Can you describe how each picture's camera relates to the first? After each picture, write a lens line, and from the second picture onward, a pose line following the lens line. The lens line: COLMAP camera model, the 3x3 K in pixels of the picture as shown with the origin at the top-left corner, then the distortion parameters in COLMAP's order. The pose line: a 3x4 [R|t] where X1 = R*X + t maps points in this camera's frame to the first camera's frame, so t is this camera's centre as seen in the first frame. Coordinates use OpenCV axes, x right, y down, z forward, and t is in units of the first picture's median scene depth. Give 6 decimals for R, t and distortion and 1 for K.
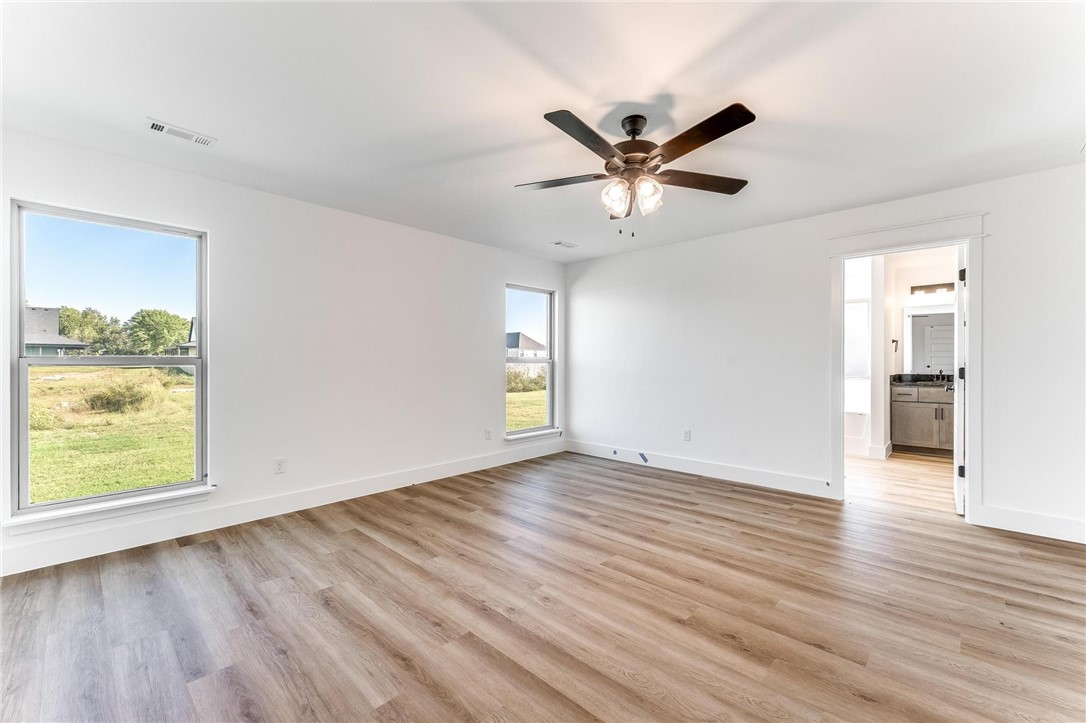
lens RADIAL K [[449.6, 0, 547.7], [0, 449.6, 361.3], [0, 0, 1]] dist [0.002232, 0.000126]
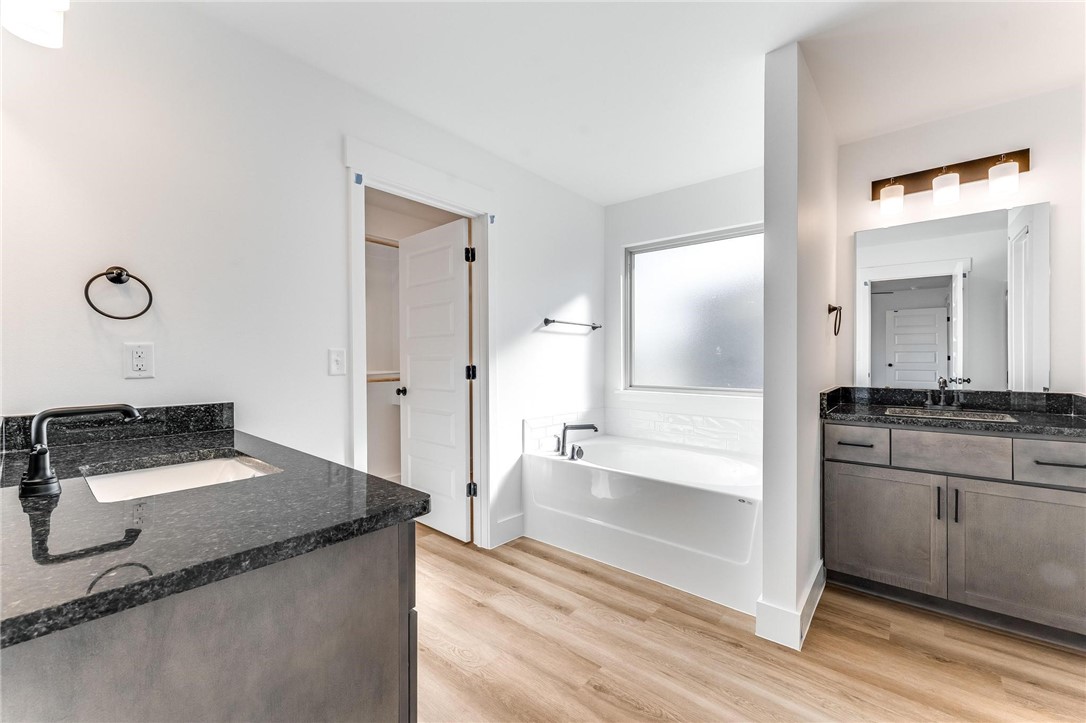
lens RADIAL K [[441.7, 0, 543.0], [0, 441.7, 361.5], [0, 0, 1]] dist [-0.000919, -0.000144]
pose [[0.998923, -0.001947, 0.046364, 0.636721], [0.001580, 0.999967, 0.007965, -0.000103], [-0.046378, -0.007883, 0.998893, 0.796628]]
